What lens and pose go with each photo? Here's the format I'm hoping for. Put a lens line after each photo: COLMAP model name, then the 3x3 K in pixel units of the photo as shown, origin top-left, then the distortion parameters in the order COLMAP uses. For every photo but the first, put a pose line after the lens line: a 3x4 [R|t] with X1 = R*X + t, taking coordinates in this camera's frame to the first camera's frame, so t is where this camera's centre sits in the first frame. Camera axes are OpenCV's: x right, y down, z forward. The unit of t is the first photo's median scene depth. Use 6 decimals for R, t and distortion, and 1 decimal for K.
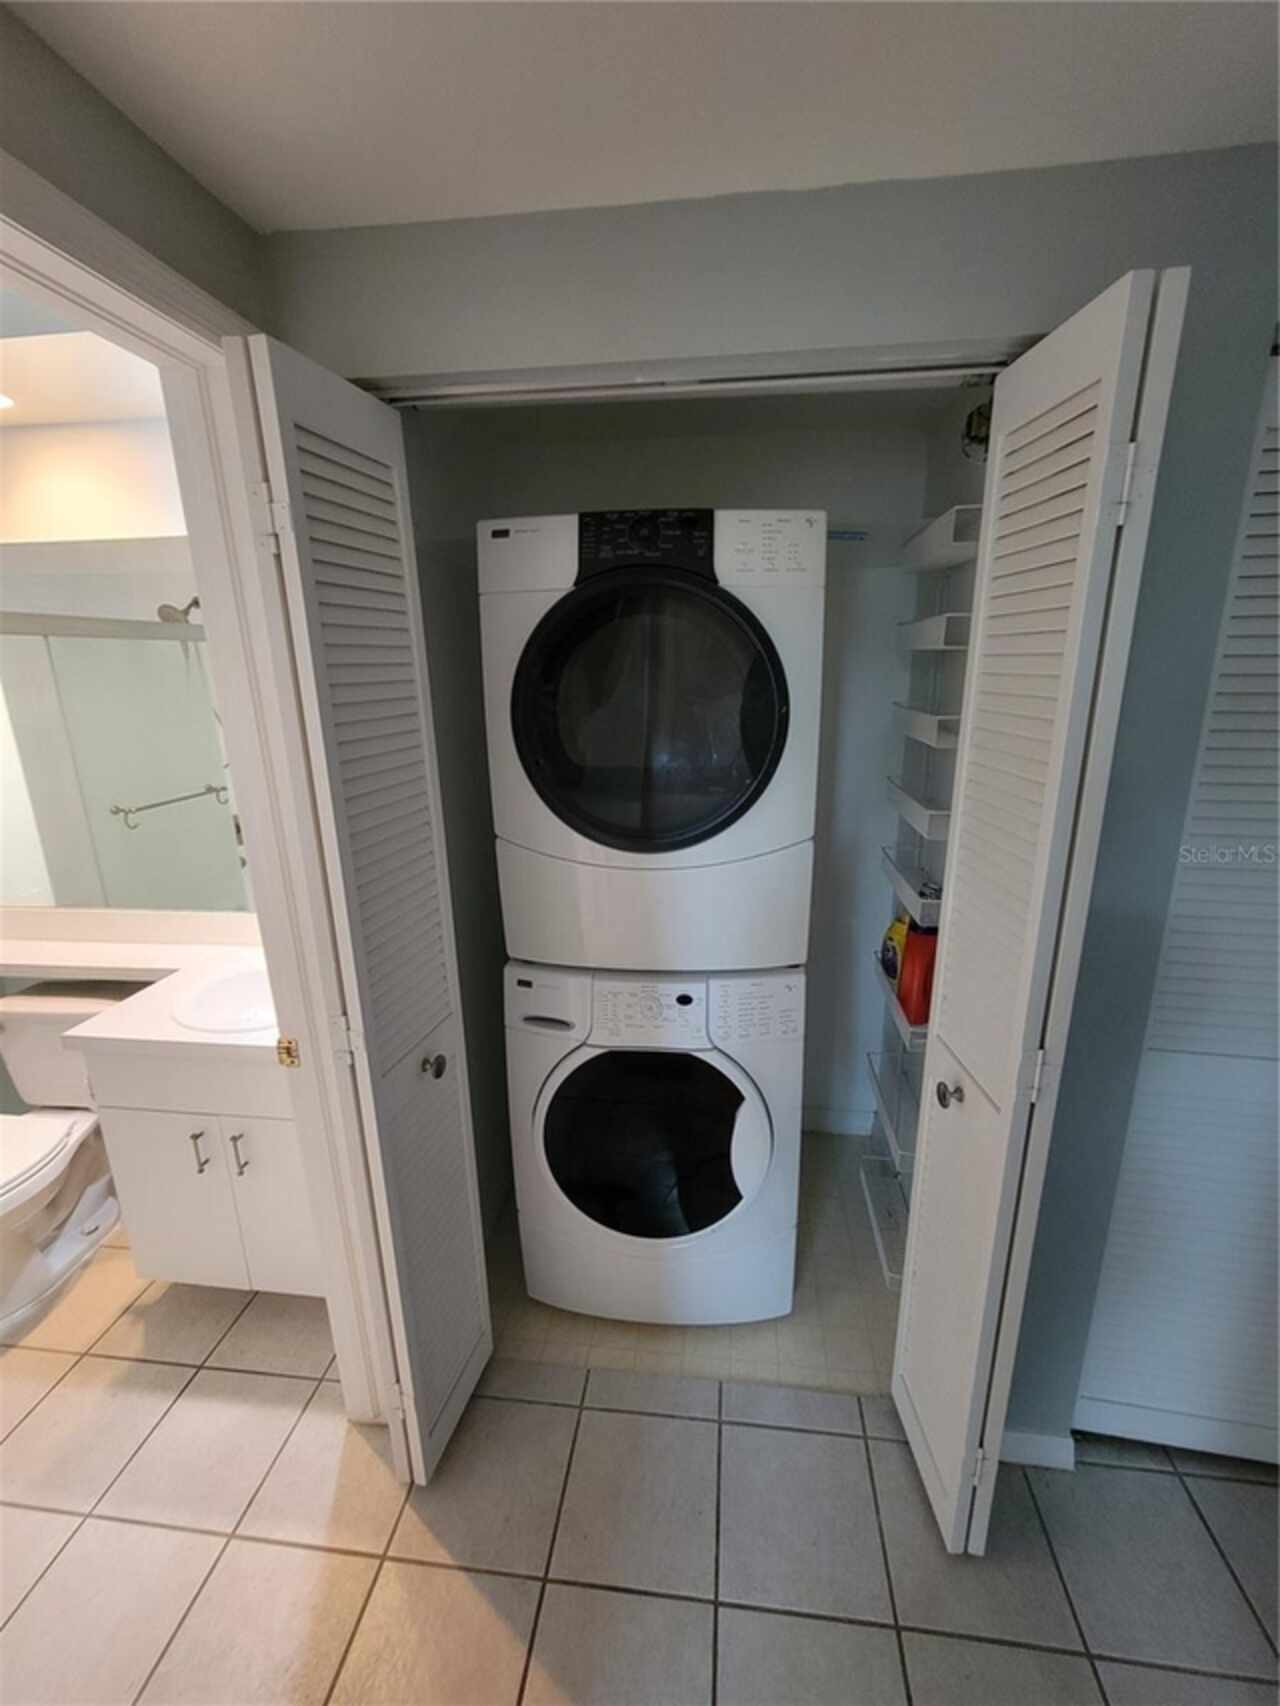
lens RADIAL K [[696.7, 0, 649.4], [0, 696.7, 848.2], [0, 0, 1]] dist [-0.000627, -0.000250]
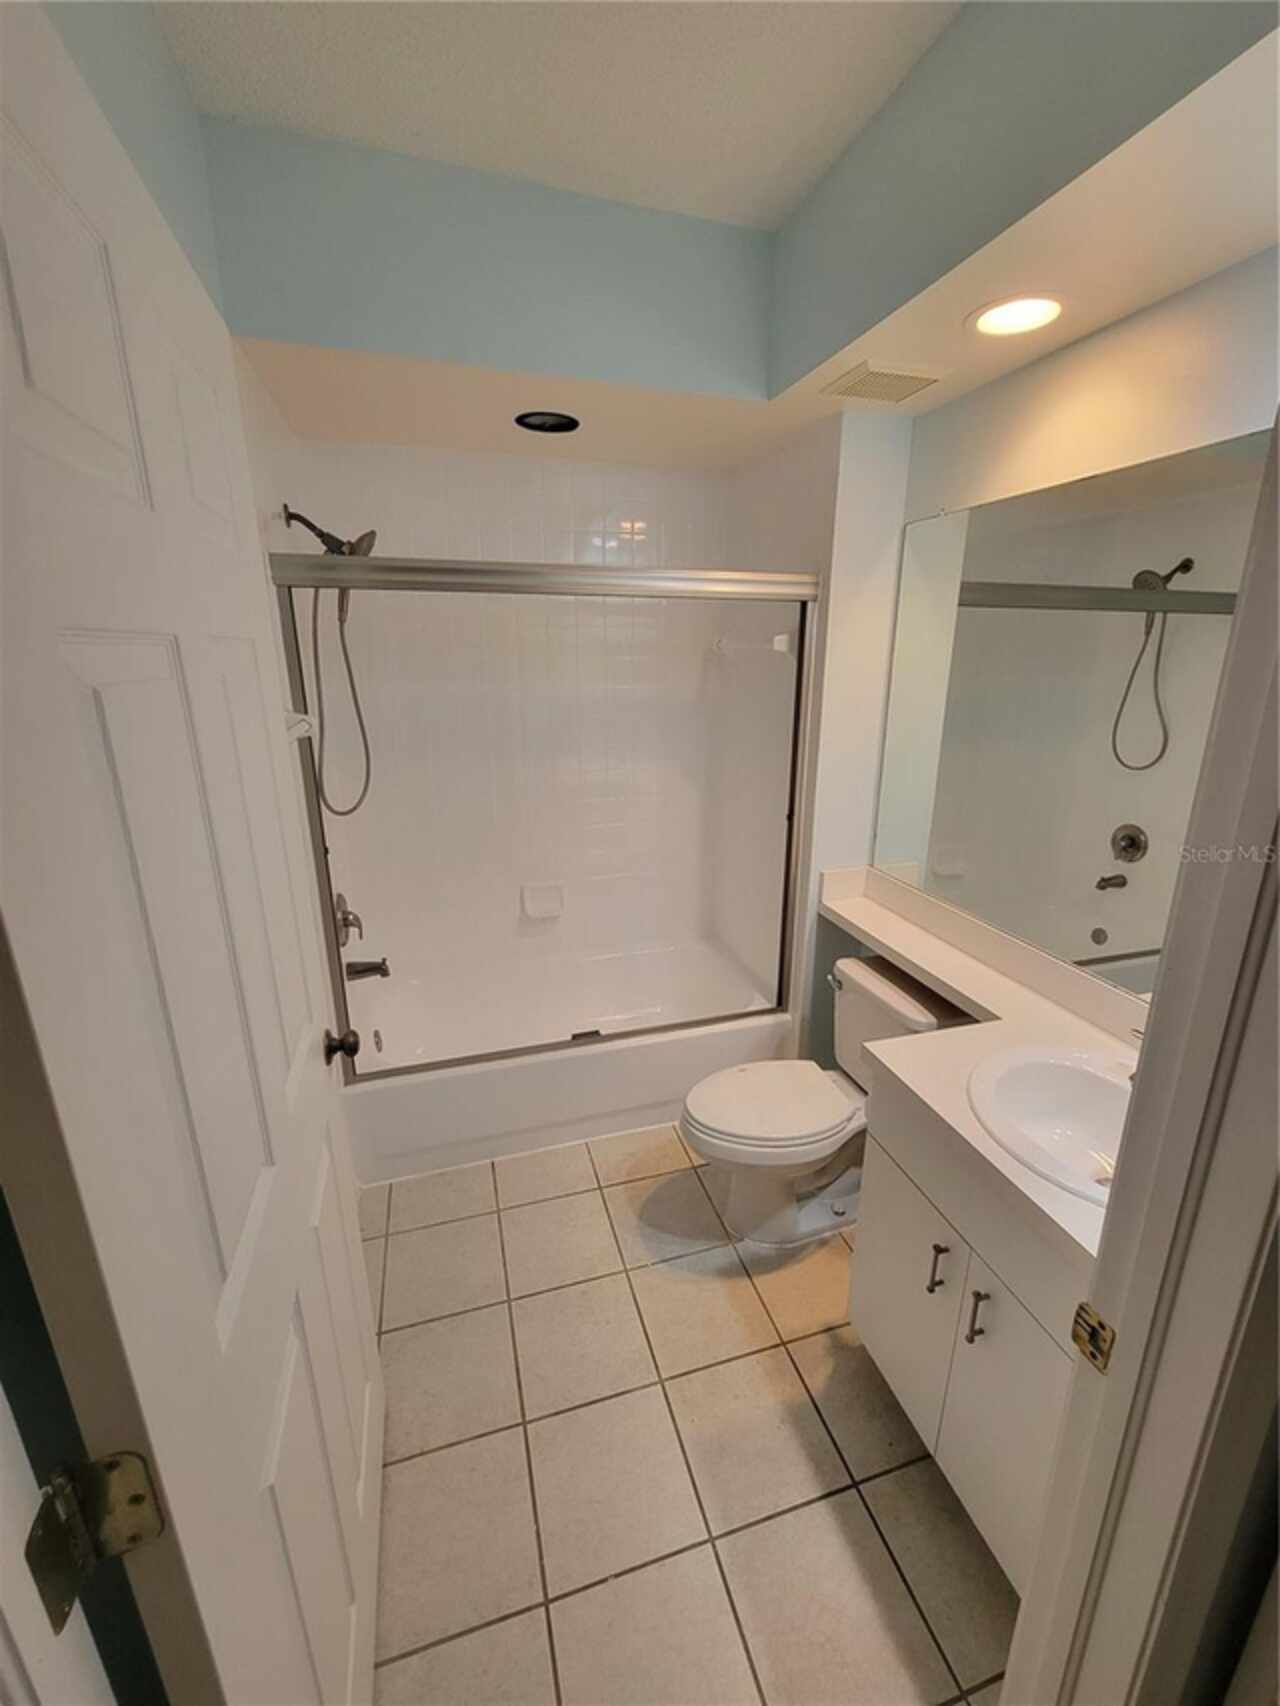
lens RADIAL K [[696.7, 0, 648.4], [0, 696.7, 854.9], [0, 0, 1]] dist [-0.000627, -0.000250]
pose [[0.396308, 0.270630, -0.877325, -0.204222], [-0.243286, 0.952366, 0.183880, -0.061858], [0.885298, 0.140568, 0.443270, 0.288486]]
